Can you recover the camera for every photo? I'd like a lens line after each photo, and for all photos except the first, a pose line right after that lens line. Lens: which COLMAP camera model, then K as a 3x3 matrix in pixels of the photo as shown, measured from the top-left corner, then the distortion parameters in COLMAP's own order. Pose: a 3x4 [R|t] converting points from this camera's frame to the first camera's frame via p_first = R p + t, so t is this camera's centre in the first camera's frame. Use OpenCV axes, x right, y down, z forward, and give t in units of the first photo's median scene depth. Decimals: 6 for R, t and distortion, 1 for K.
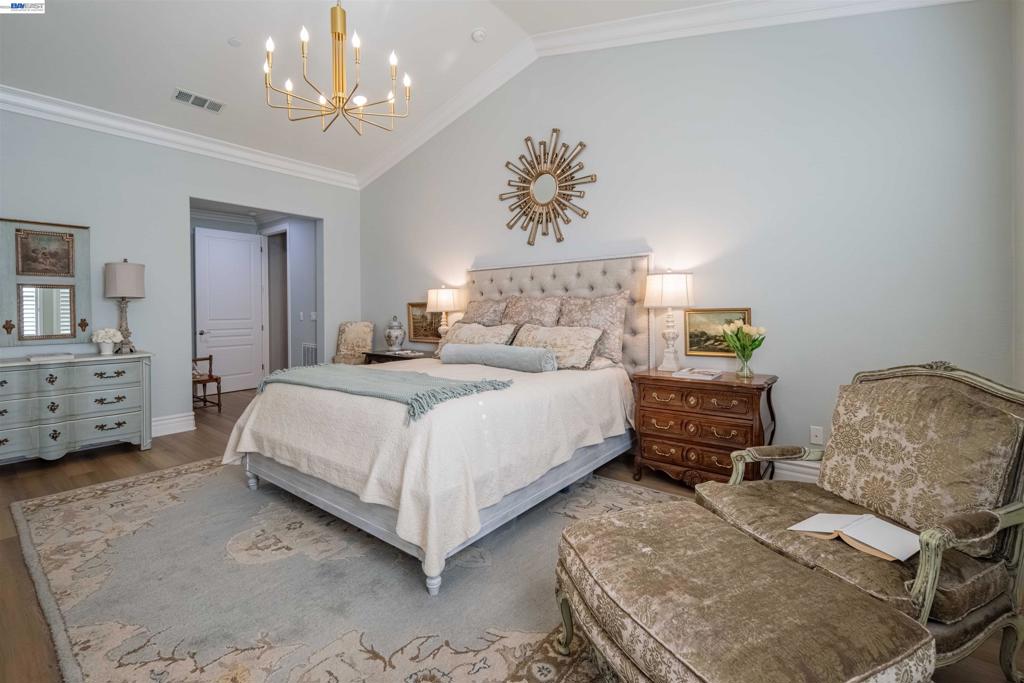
lens RADIAL K [[449.1, 0, 517.4], [0, 449.1, 319.3], [0, 0, 1]] dist [0.000365, -0.001486]
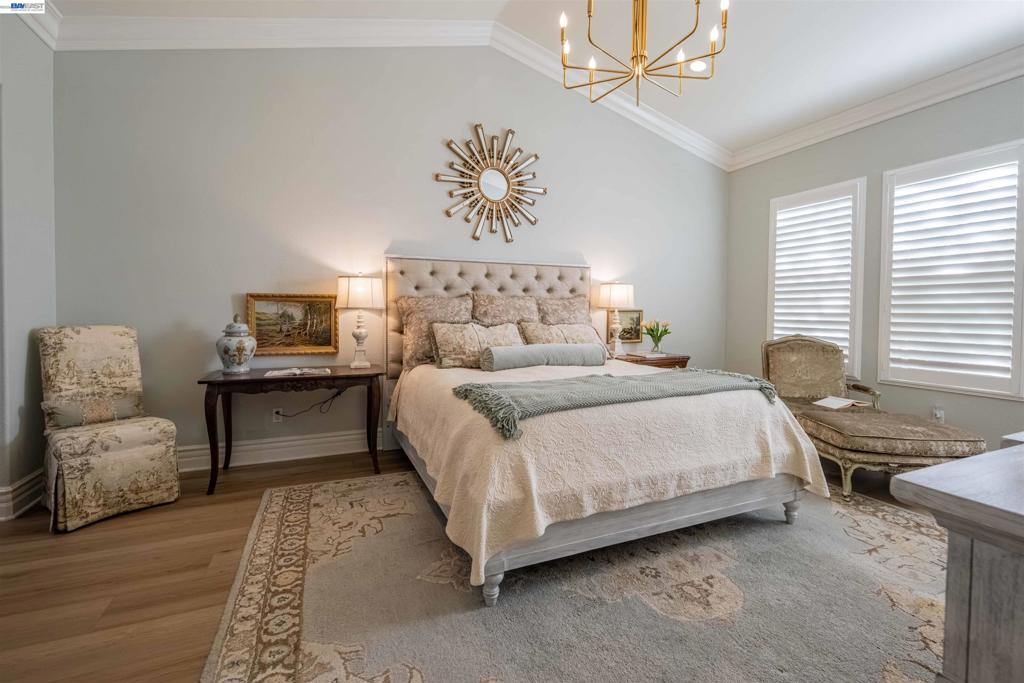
lens RADIAL K [[449.1, 0, 517.4], [0, 449.1, 319.3], [0, 0, 1]] dist [0.000365, -0.001486]
pose [[0.470505, -0.008078, 0.882360, -1.175939], [0.005923, 0.999964, 0.005996, -0.004250], [-0.882378, 0.002405, 0.470536, 0.737313]]
